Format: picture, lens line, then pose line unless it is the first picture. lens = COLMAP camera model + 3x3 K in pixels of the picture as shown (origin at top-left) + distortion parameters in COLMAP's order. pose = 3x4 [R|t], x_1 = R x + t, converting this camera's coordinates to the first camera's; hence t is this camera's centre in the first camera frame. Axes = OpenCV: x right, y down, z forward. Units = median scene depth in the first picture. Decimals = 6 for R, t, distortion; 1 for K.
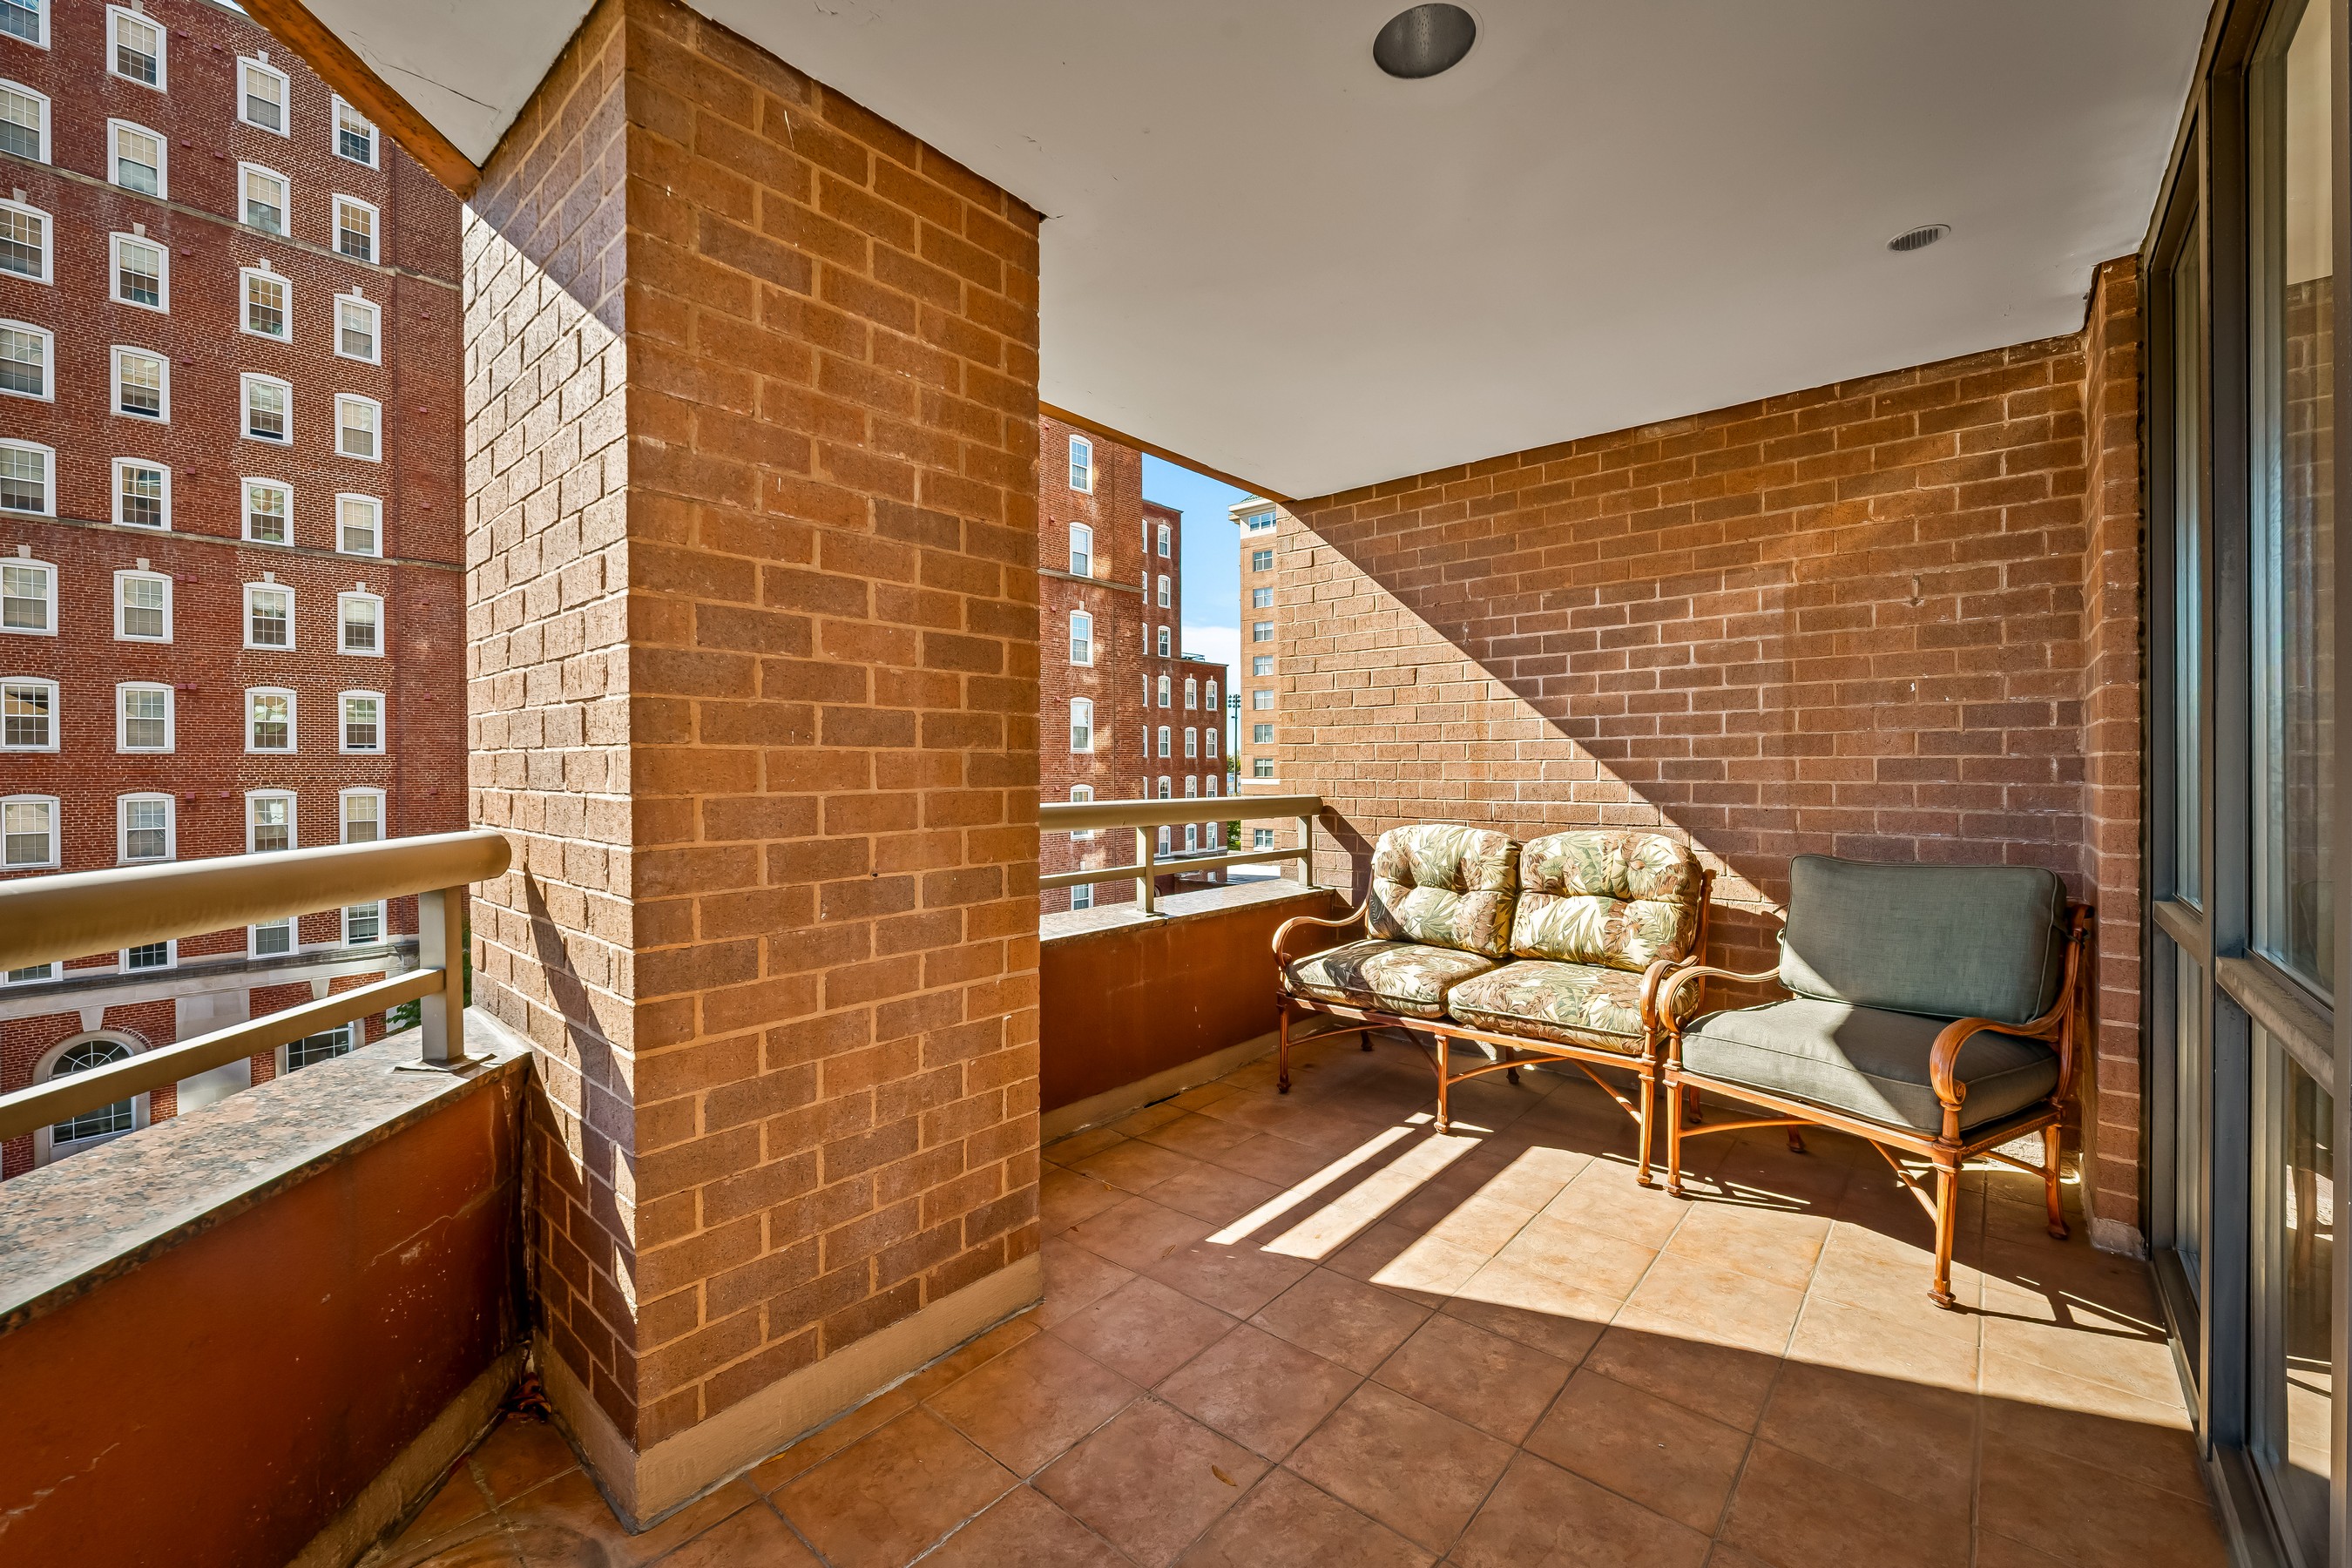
lens RADIAL K [[946.7, 0, 1175.9], [0, 946.7, 768.8], [0, 0, 1]] dist [-0.006146, 0.000203]
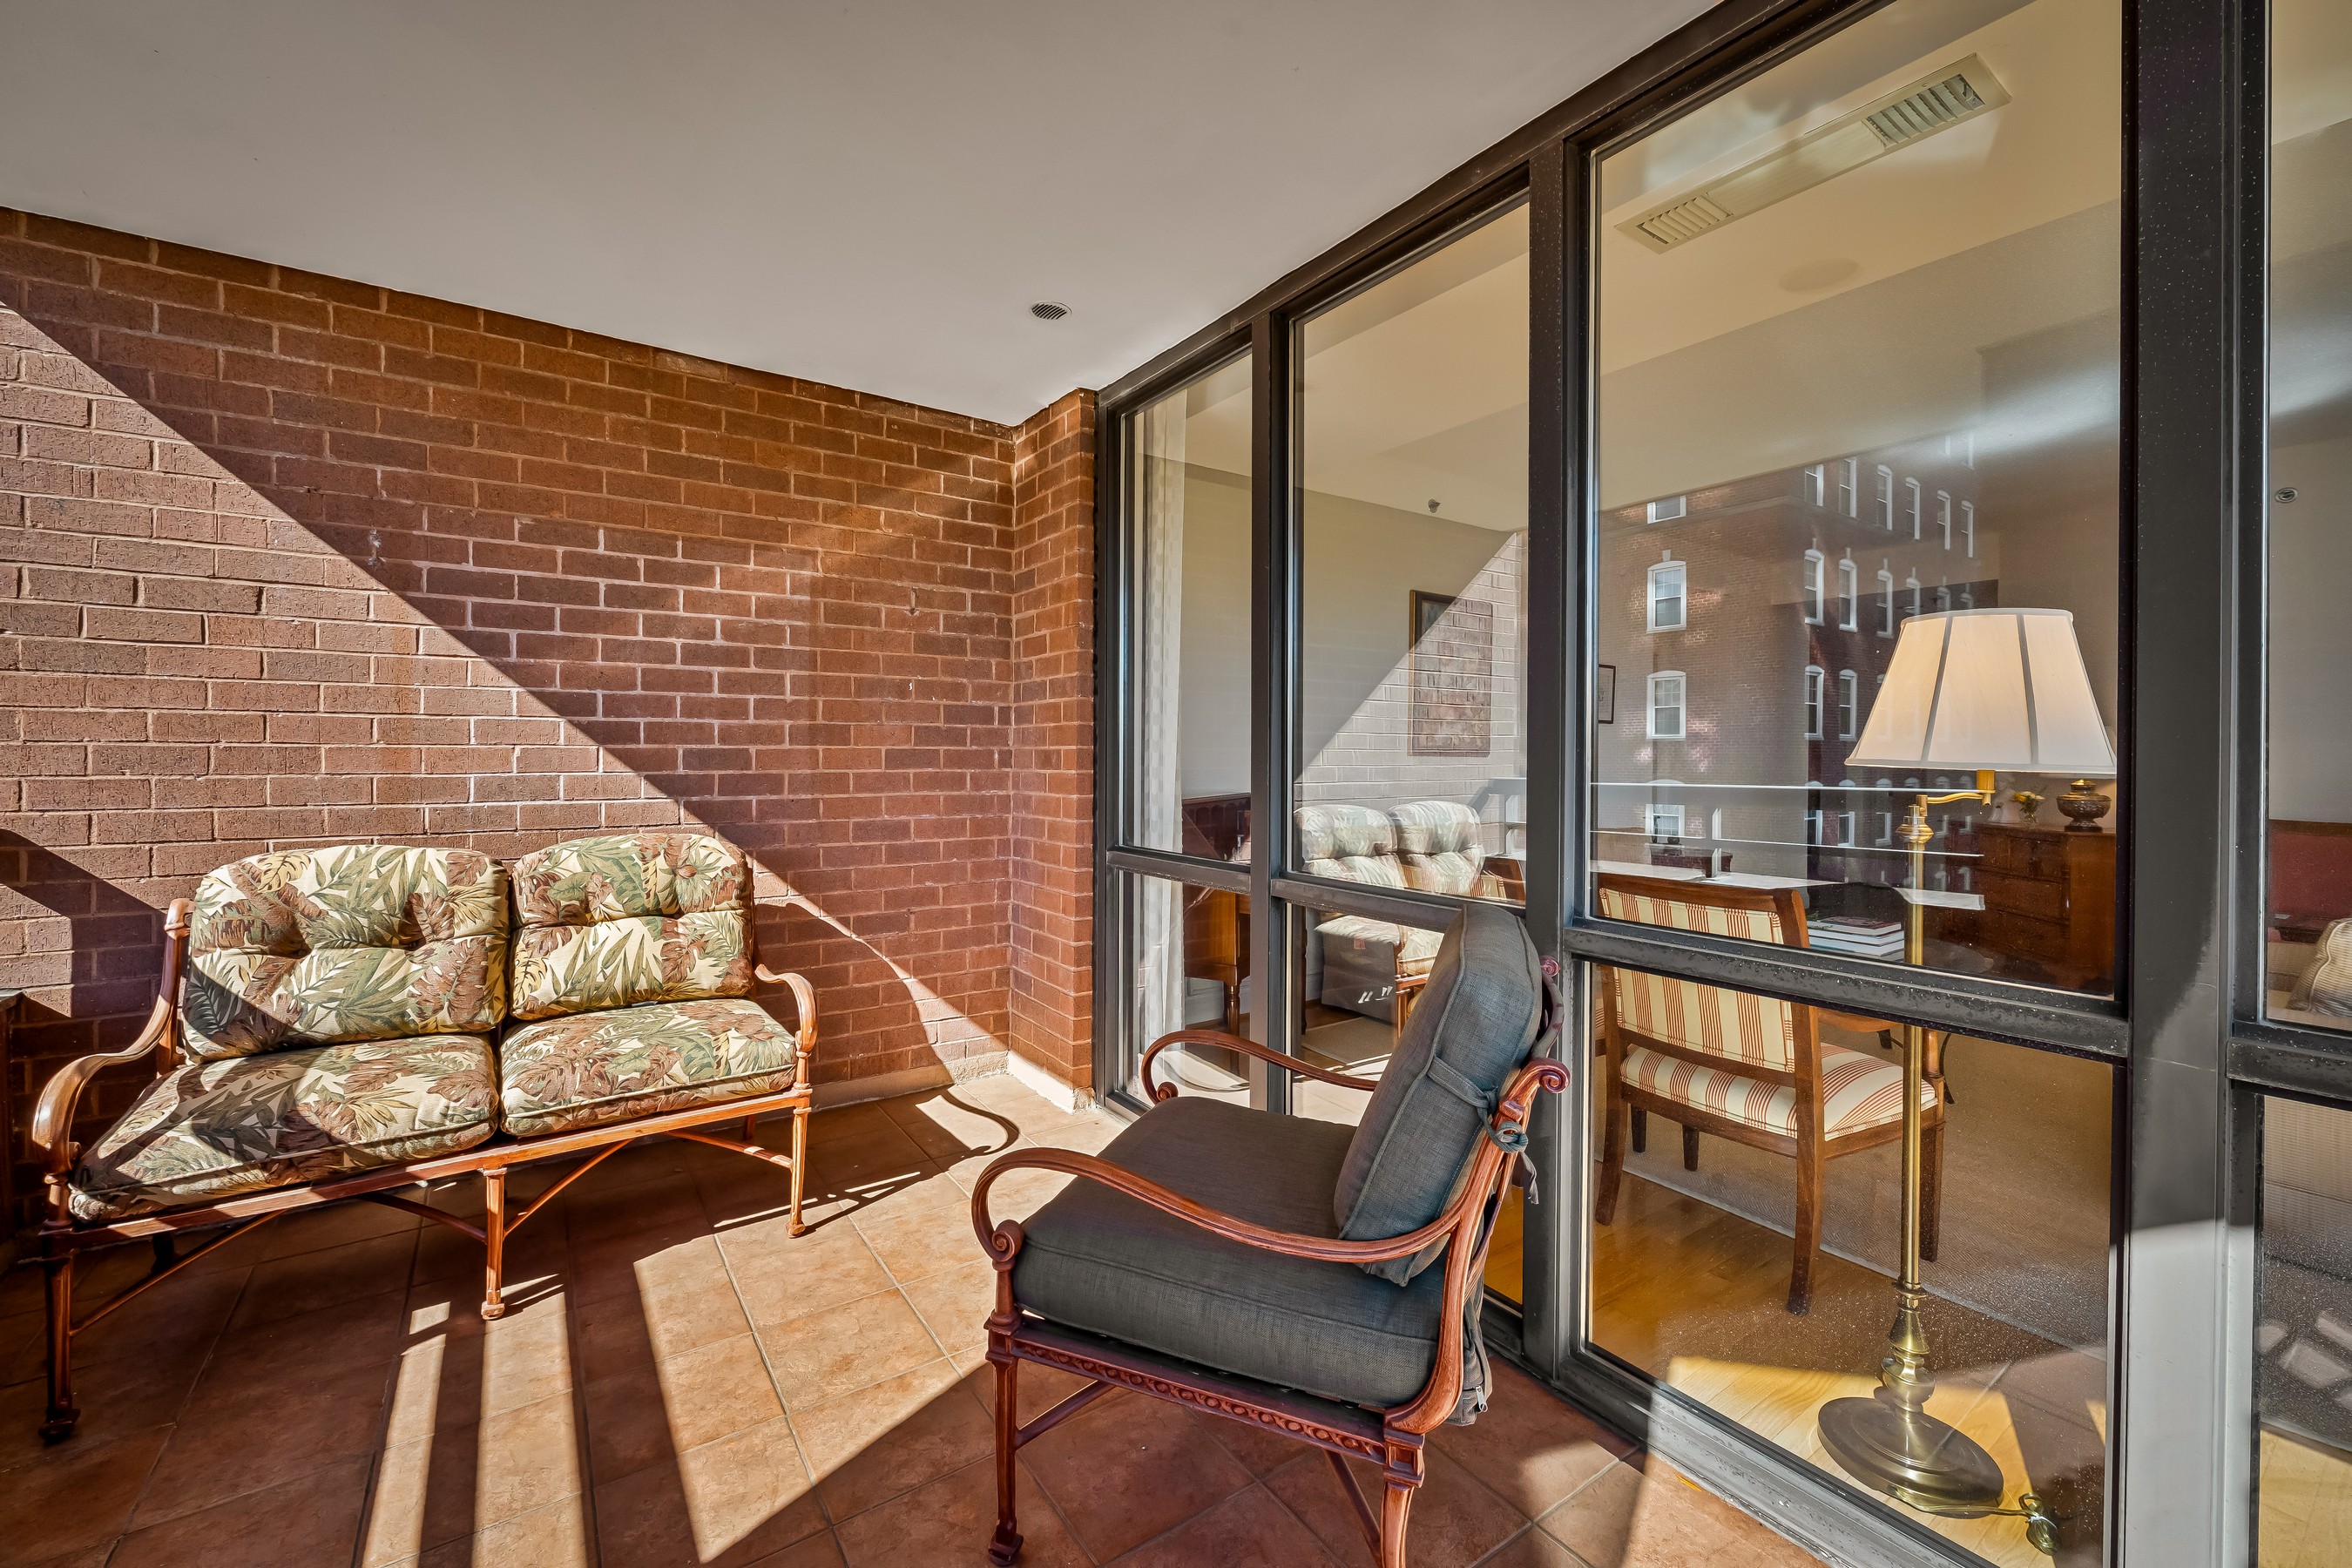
lens RADIAL K [[950.7, 0, 1173.5], [0, 950.7, 756.8], [0, 0, 1]] dist [-0.007291, 0.000446]
pose [[0.248452, 0.002592, 0.968641, -0.220705], [-0.003082, 0.999993, -0.001886, -0.000475], [-0.968639, -0.002516, 0.248458, 0.367392]]
